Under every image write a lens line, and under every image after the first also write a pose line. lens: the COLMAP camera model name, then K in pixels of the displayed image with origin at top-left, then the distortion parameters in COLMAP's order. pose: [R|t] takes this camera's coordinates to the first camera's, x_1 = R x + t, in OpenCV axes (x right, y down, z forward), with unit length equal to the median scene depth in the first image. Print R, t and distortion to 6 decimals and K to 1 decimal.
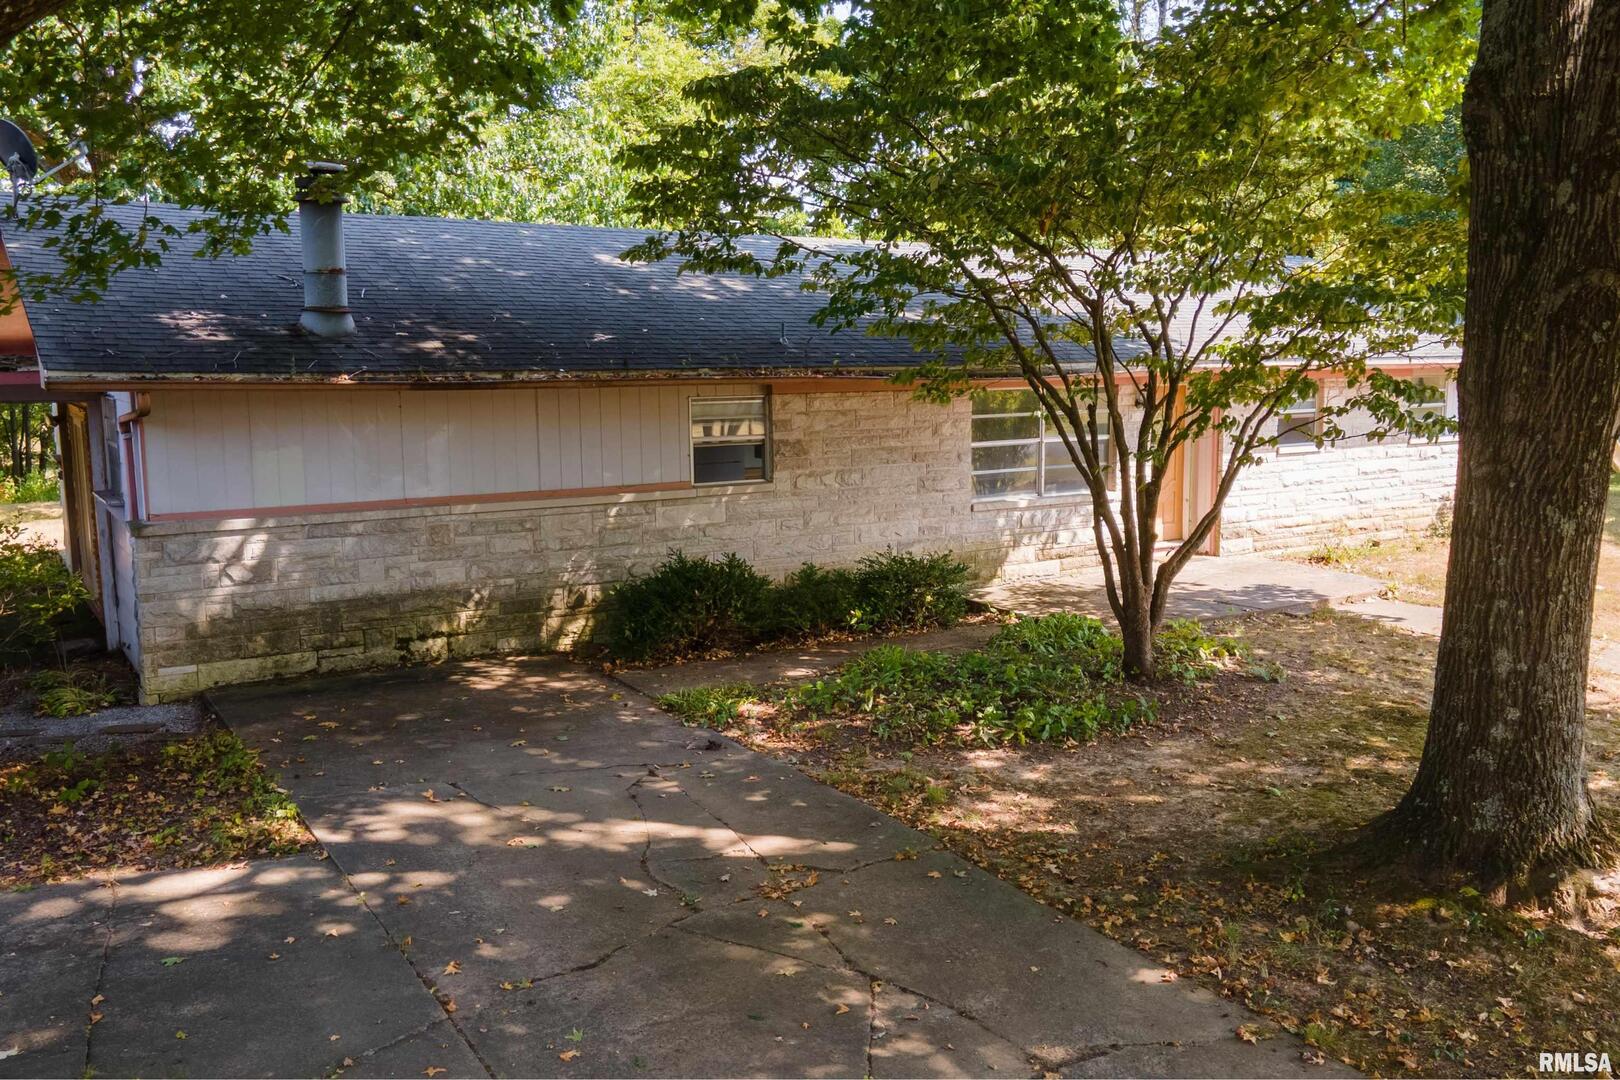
lens RADIAL K [[1126.6, 0, 810.0], [0, 1126.6, 540.0], [0, 0, 1]] dist [0.050563, 0.032254]
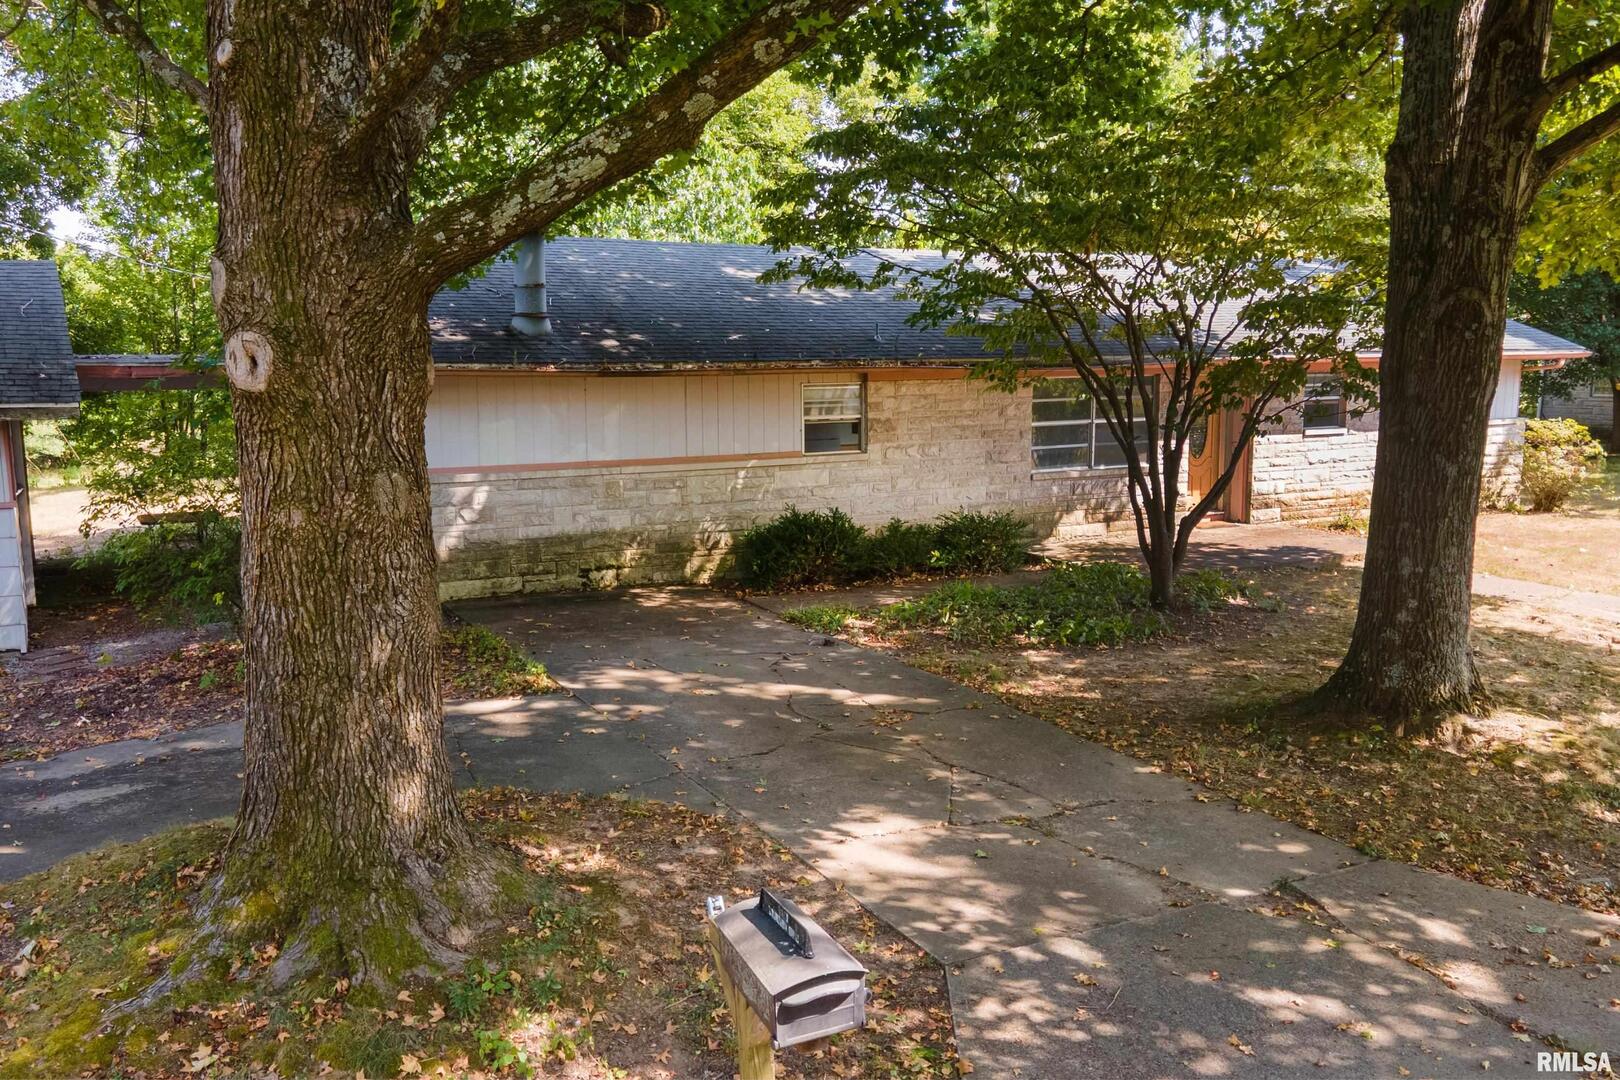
lens RADIAL K [[1088.4, 0, 810.0], [0, 1088.4, 540.0], [0, 0, 1]] dist [0.077448, -0.002650]
pose [[0.997930, 0.011022, -0.063353, -0.024197], [-0.010461, 0.999903, 0.009178, 0.042765], [0.063448, -0.008496, 0.997949, -0.248962]]
